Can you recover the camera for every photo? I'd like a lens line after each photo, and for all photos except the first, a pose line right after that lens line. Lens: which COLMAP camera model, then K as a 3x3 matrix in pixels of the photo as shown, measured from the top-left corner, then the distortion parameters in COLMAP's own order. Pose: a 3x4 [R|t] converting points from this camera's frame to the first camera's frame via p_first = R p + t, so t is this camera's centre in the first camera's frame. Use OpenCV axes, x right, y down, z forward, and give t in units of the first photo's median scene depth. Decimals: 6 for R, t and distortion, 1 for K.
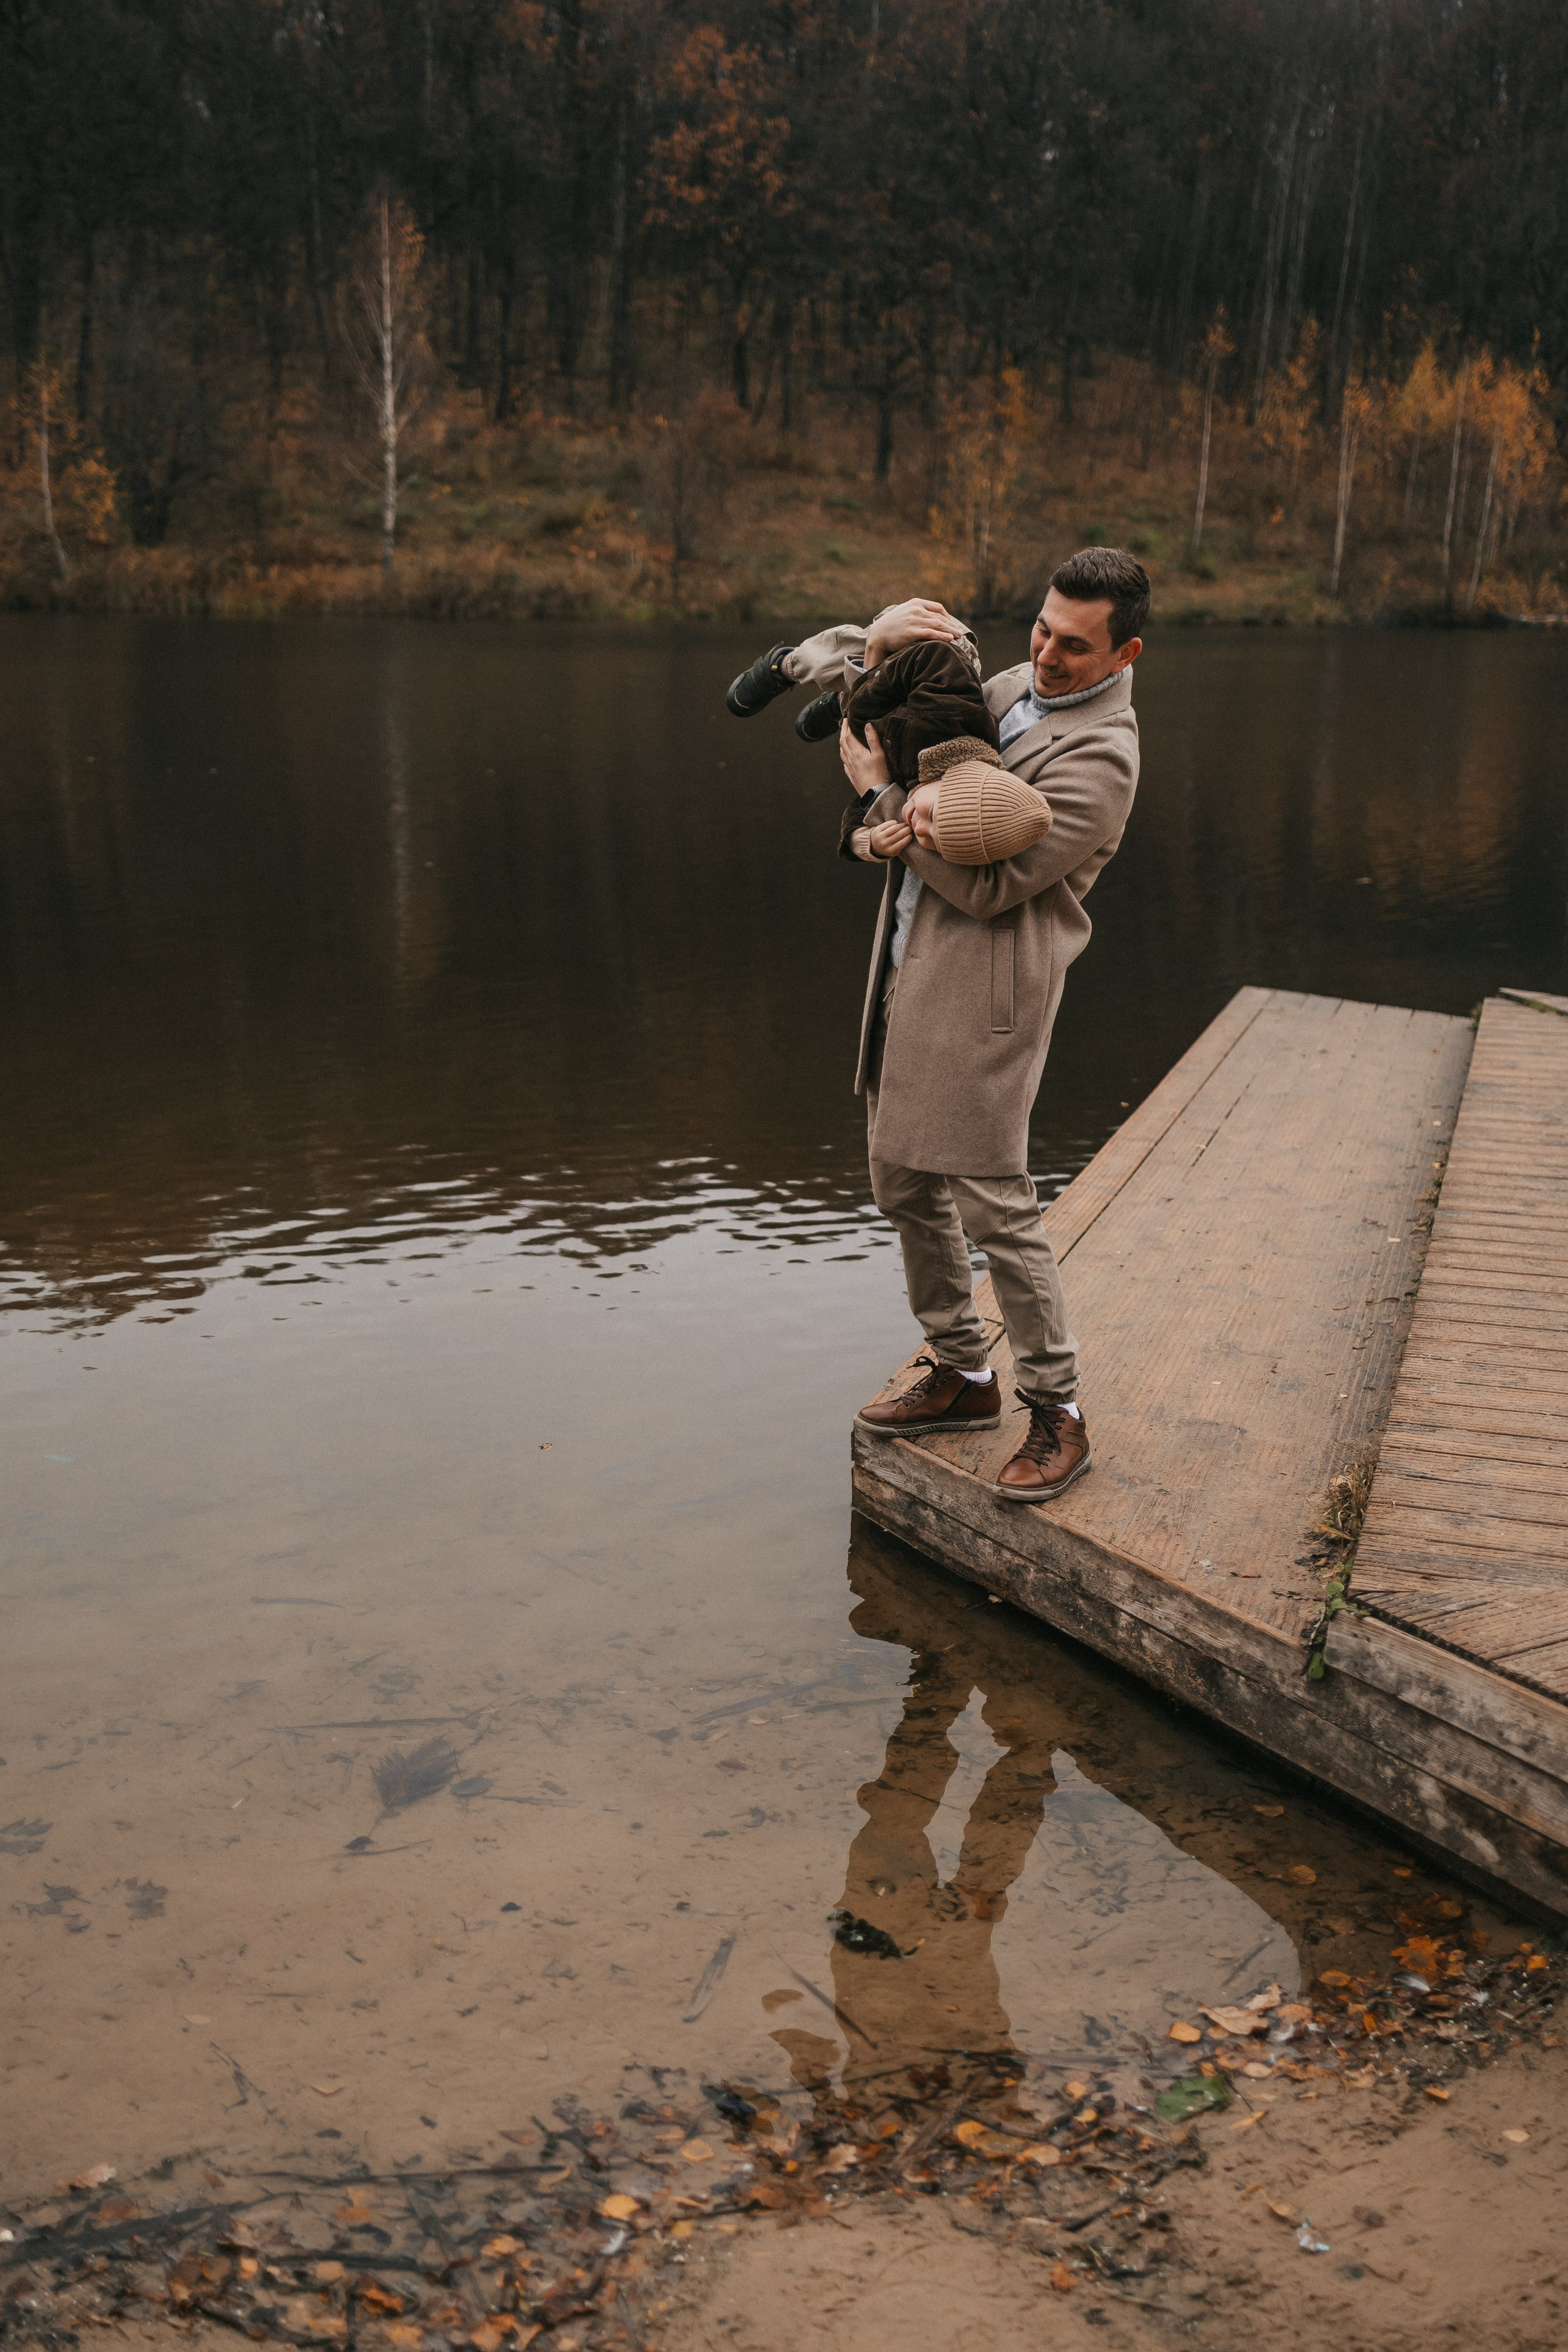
lens RADIAL K [[2386.6, 0, 797.2], [0, 2386.6, 1172.1], [0, 0, 1]] dist [0.011554, -0.007310]
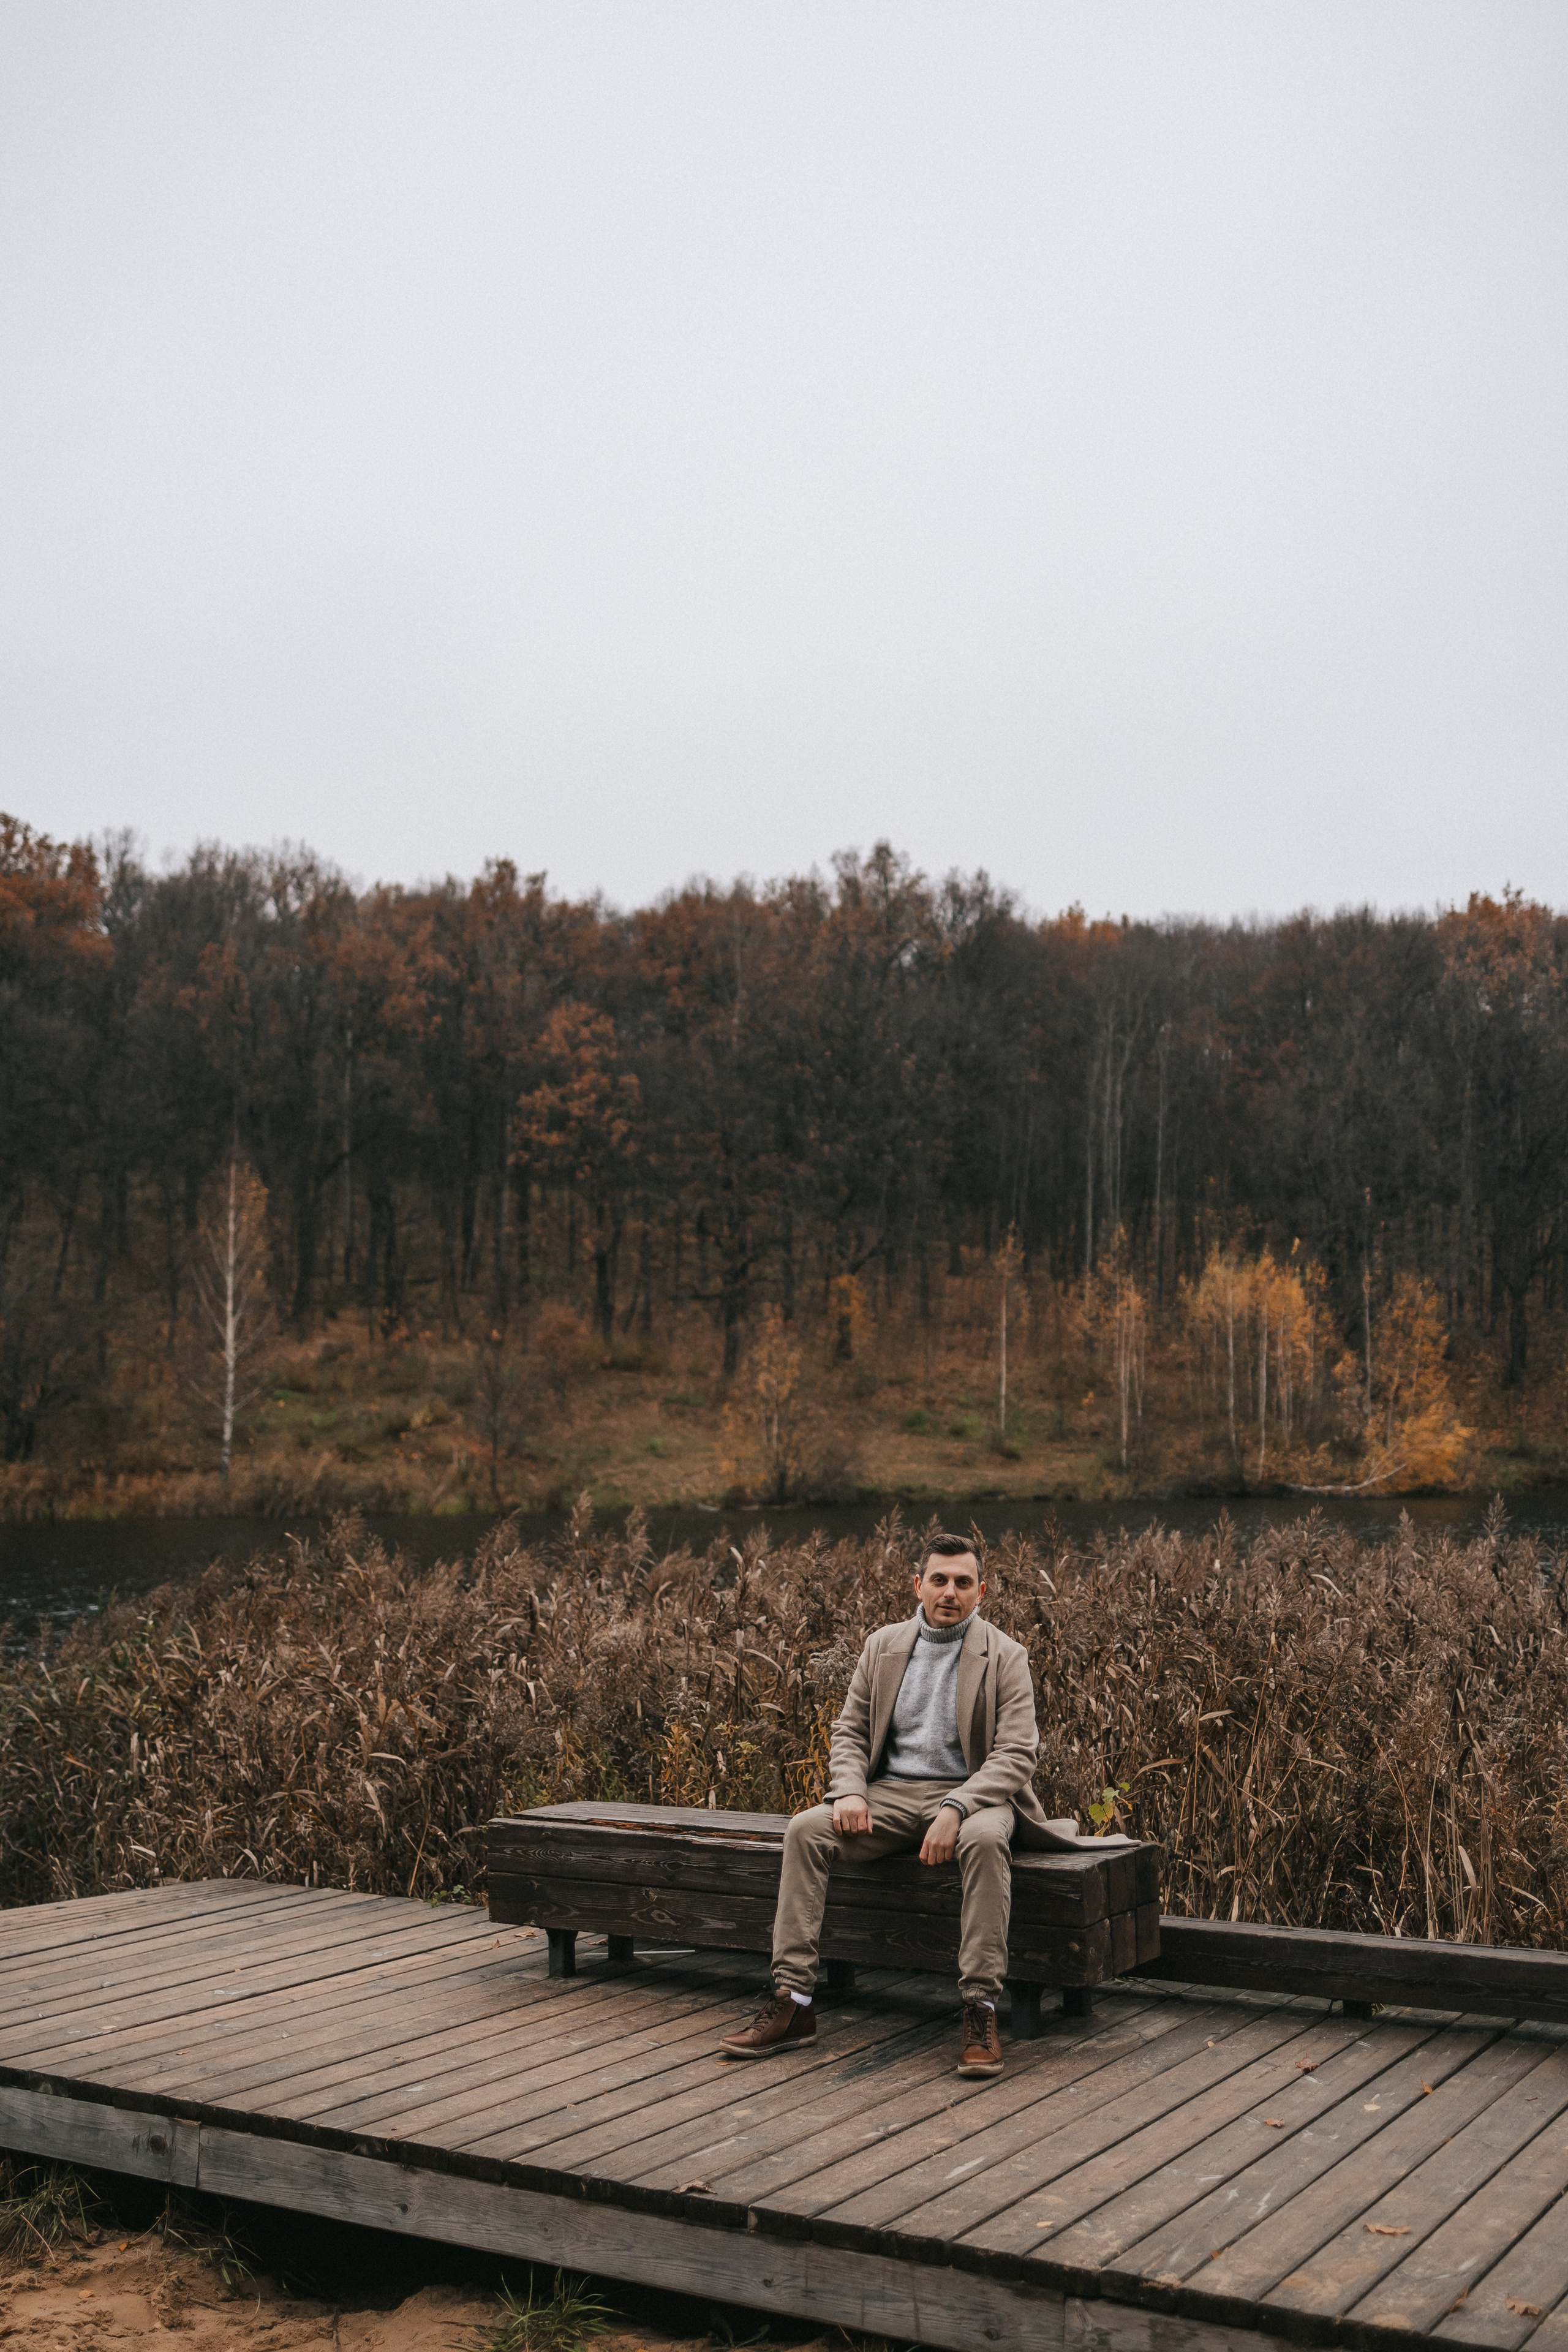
lens RADIAL K [[2396.1, 0, 773.2], [0, 2396.1, 1180.2], [0, 0, 1]] dist [0.010382, 0.009665]
pose [[0.998388, -0.034180, -0.045302, 0.116929], [0.016222, 0.936854, -0.349343, 0.007406], [0.054382, 0.348045, 0.935899, -0.051988]]
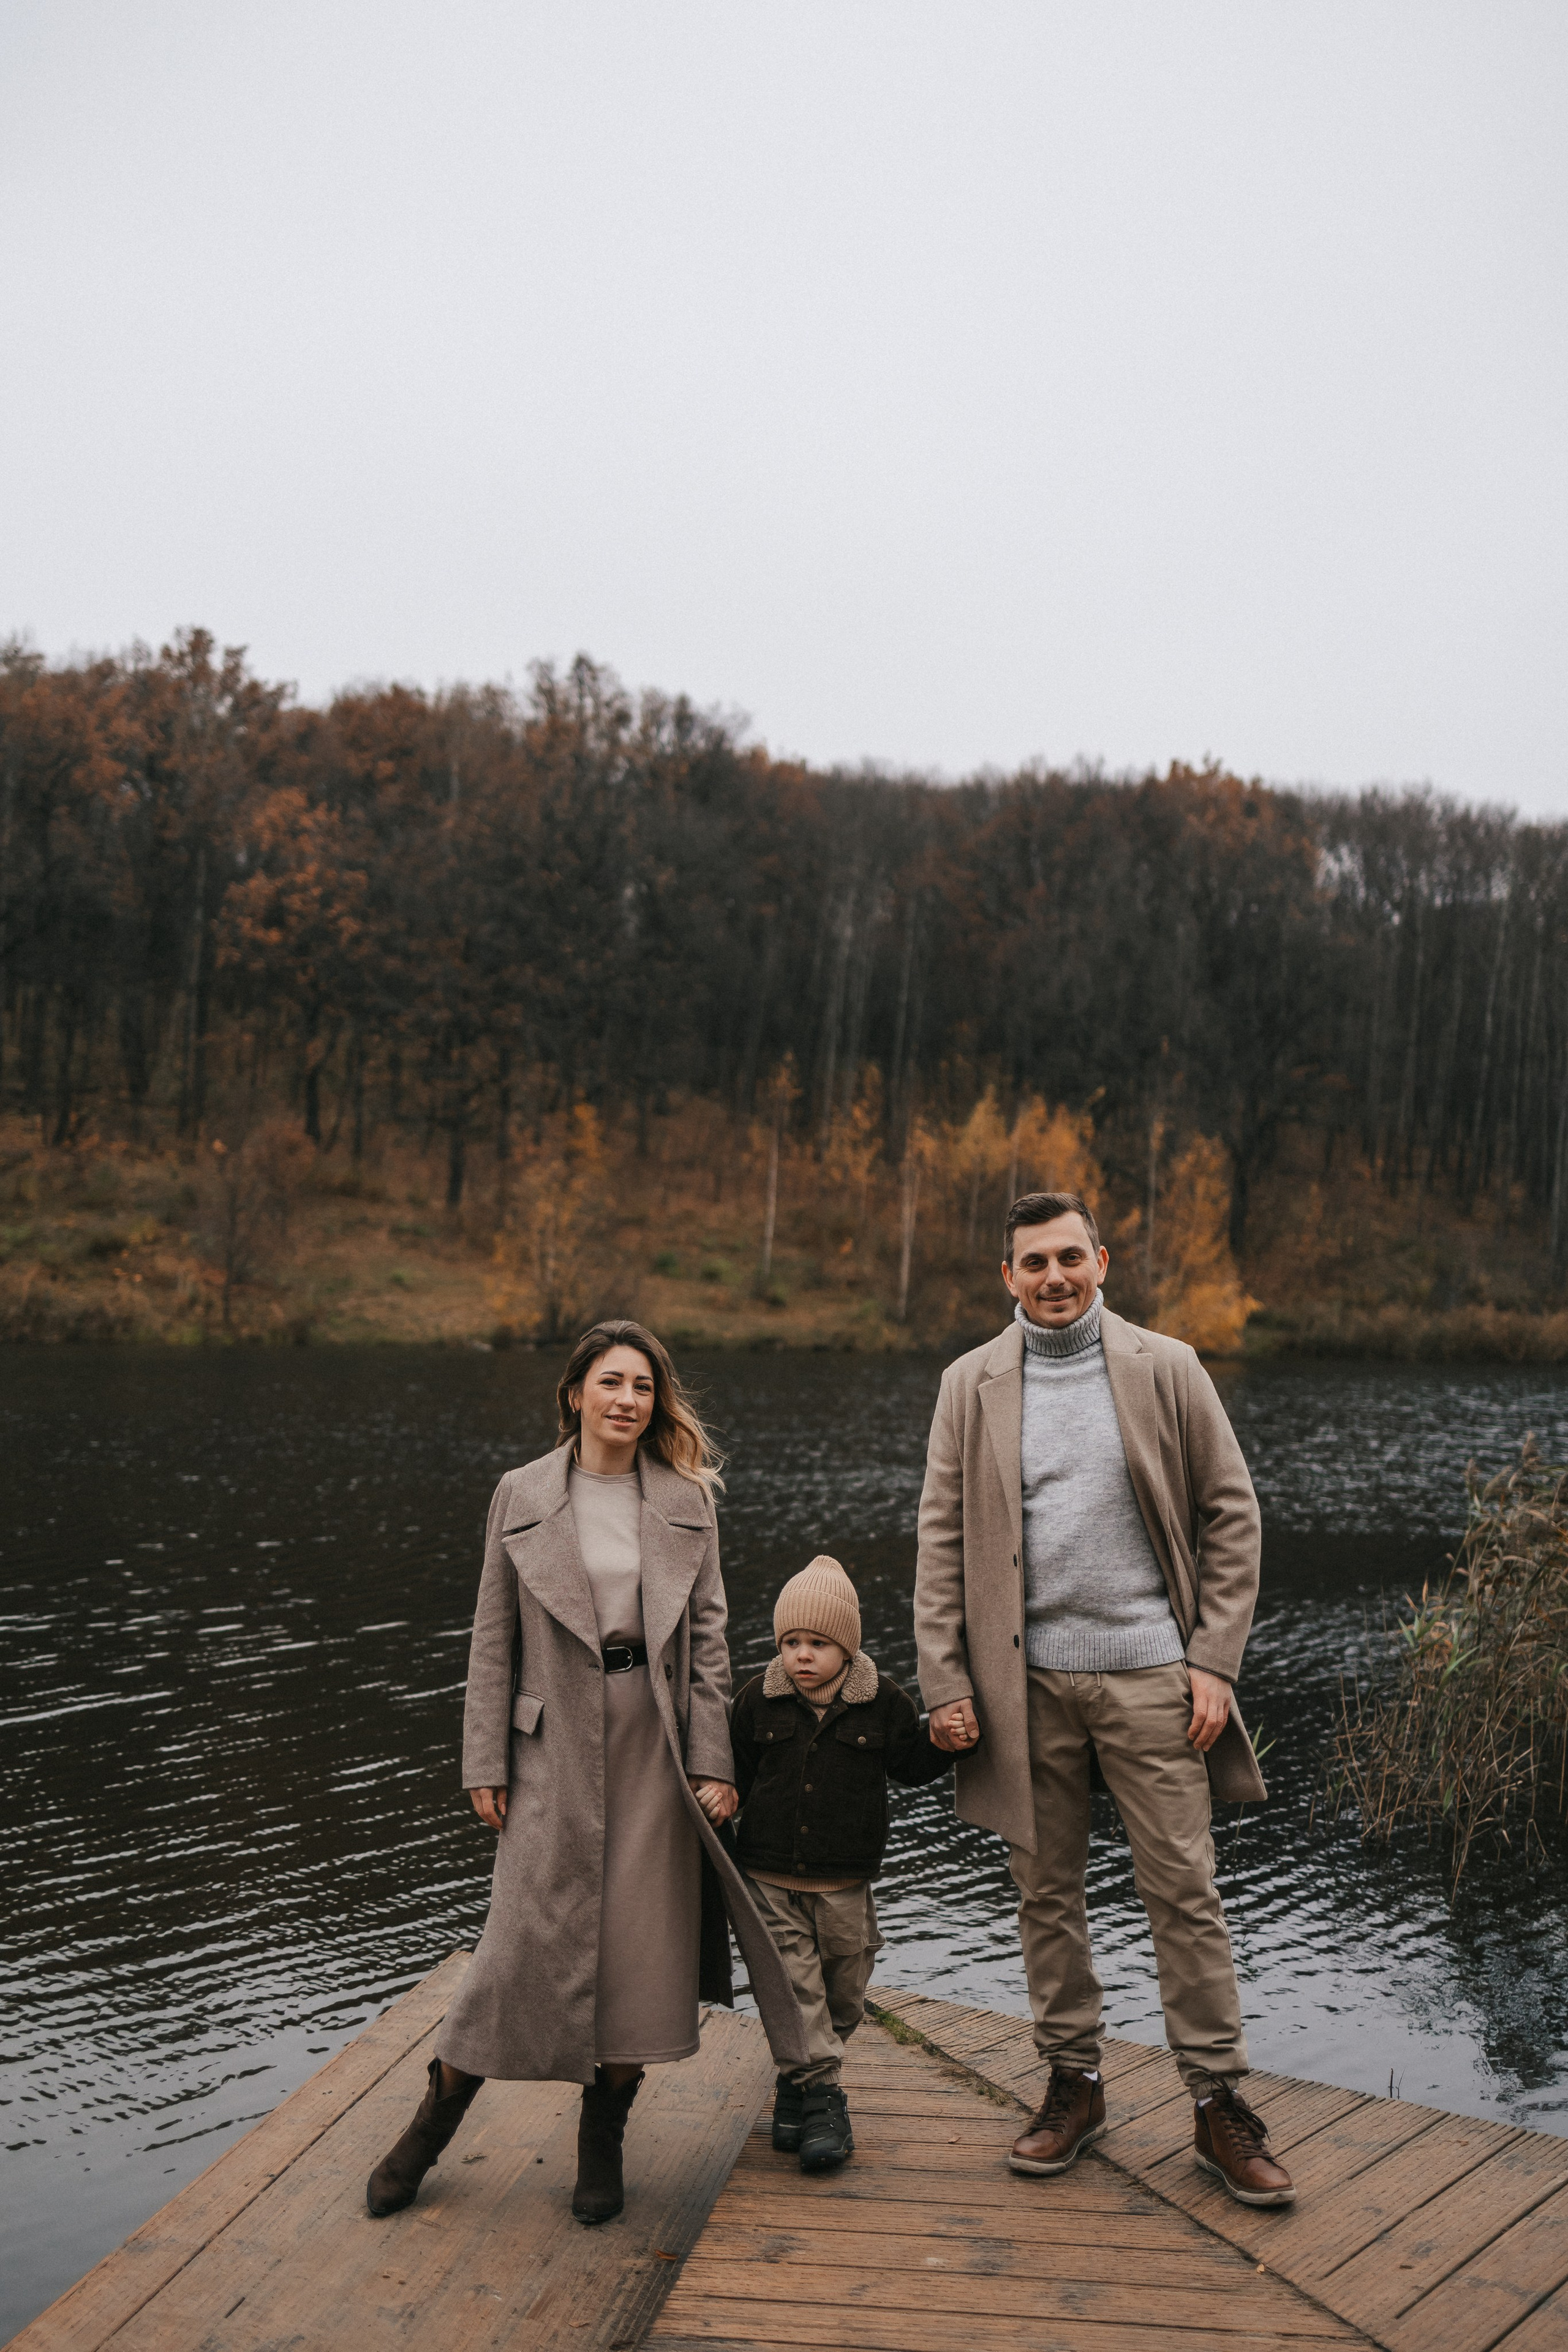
lens RADIAL K [[2375.3, 0, 795.2], [0, 2375.3, 1169.2], [0, 0, 1]] dist [0.017938, 0.001971]
pose [[0.987086, 0.015262, 0.159465, 0.019123], [0.032821, 0.955066, -0.294569, -0.009771], [-0.156796, 0.295999, 0.942231, 0.043801]]
